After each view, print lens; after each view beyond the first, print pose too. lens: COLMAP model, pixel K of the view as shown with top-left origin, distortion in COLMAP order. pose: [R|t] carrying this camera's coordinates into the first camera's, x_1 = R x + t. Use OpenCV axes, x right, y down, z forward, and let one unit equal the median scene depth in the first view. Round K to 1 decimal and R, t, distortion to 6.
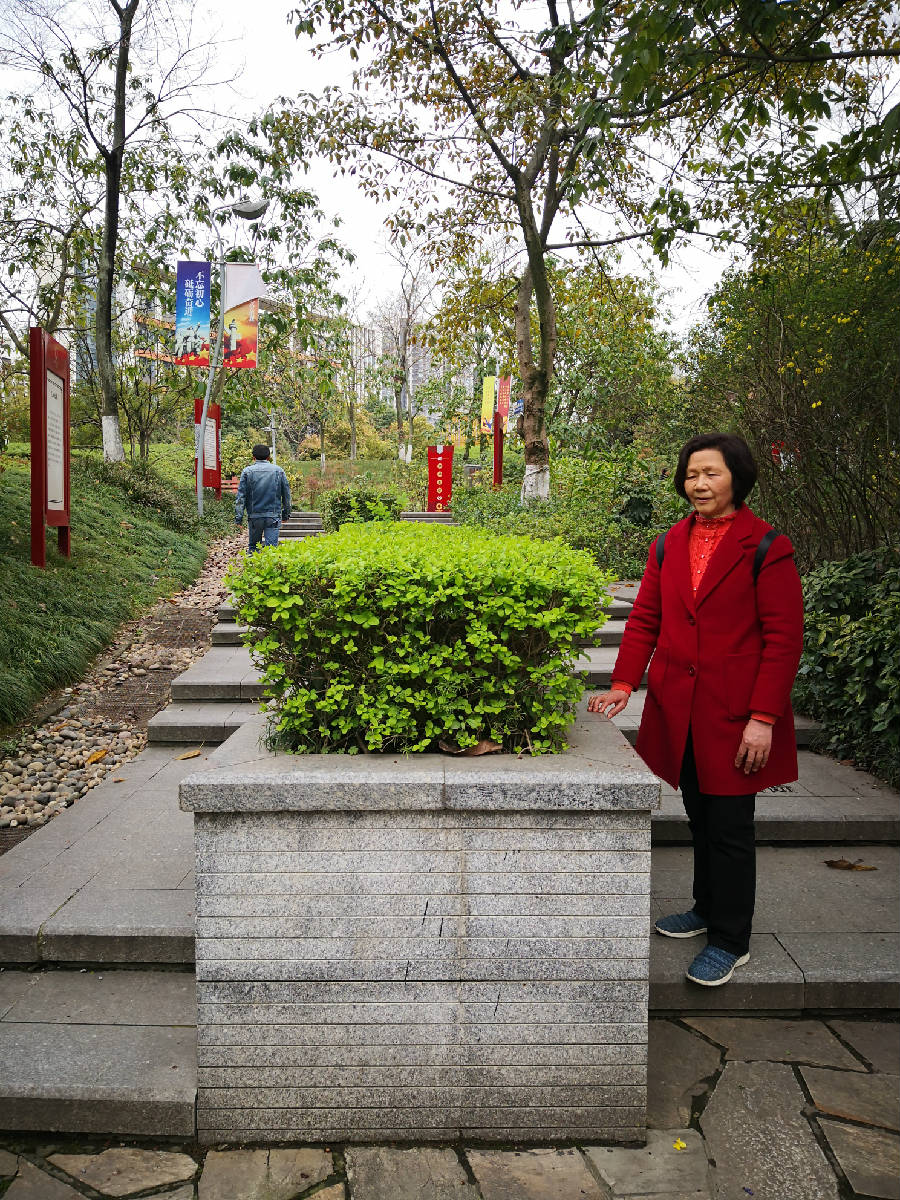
lens RADIAL K [[949.9, 0, 450.0], [0, 949.9, 600.0], [0, 0, 1]] dist [-0.008811, -0.005411]
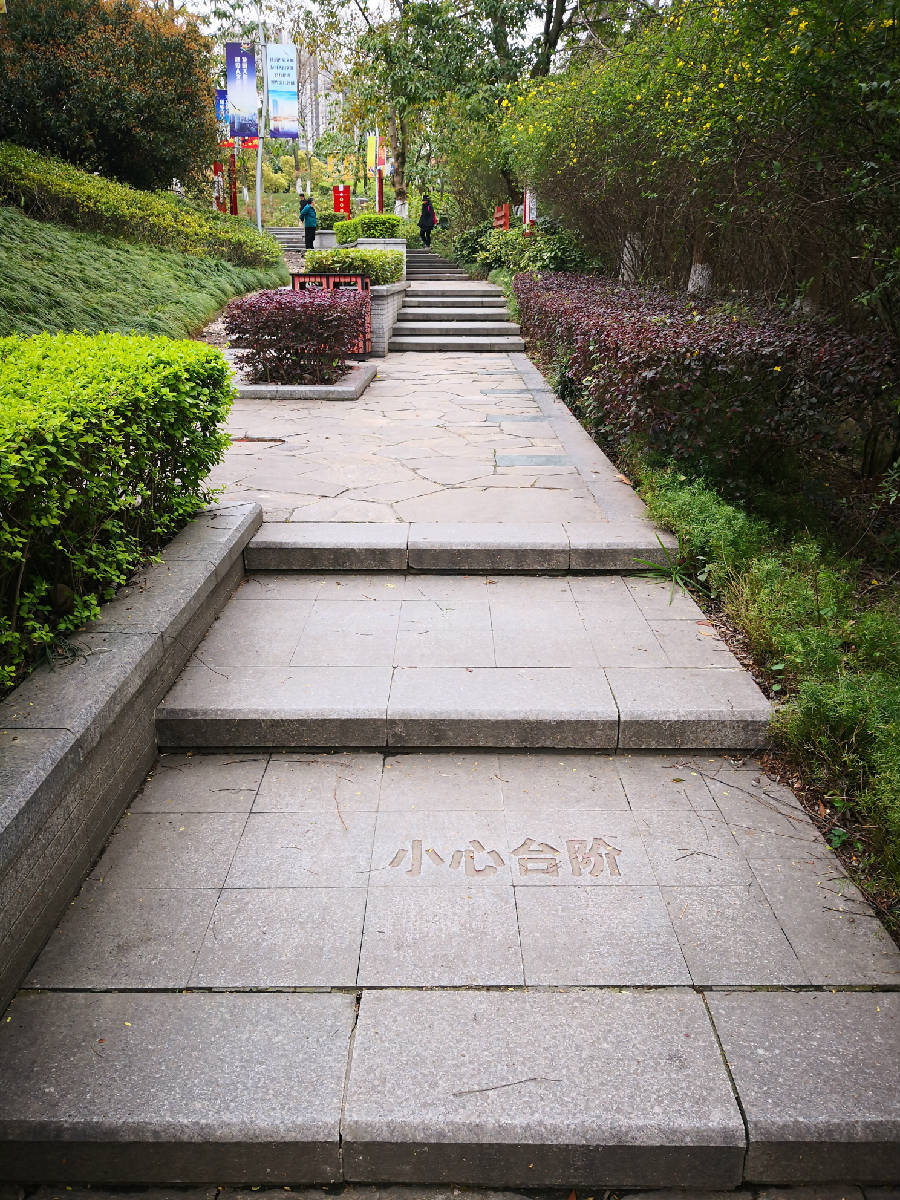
lens RADIAL K [[949.9, 0, 450.0], [0, 949.9, 600.0], [0, 0, 1]] dist [-0.008811, -0.005411]
pose [[0.992046, -0.042553, 0.118467, -0.056180], [0.010406, 0.965629, 0.259716, 0.107864], [-0.125447, -0.256417, 0.958391, -0.808232]]
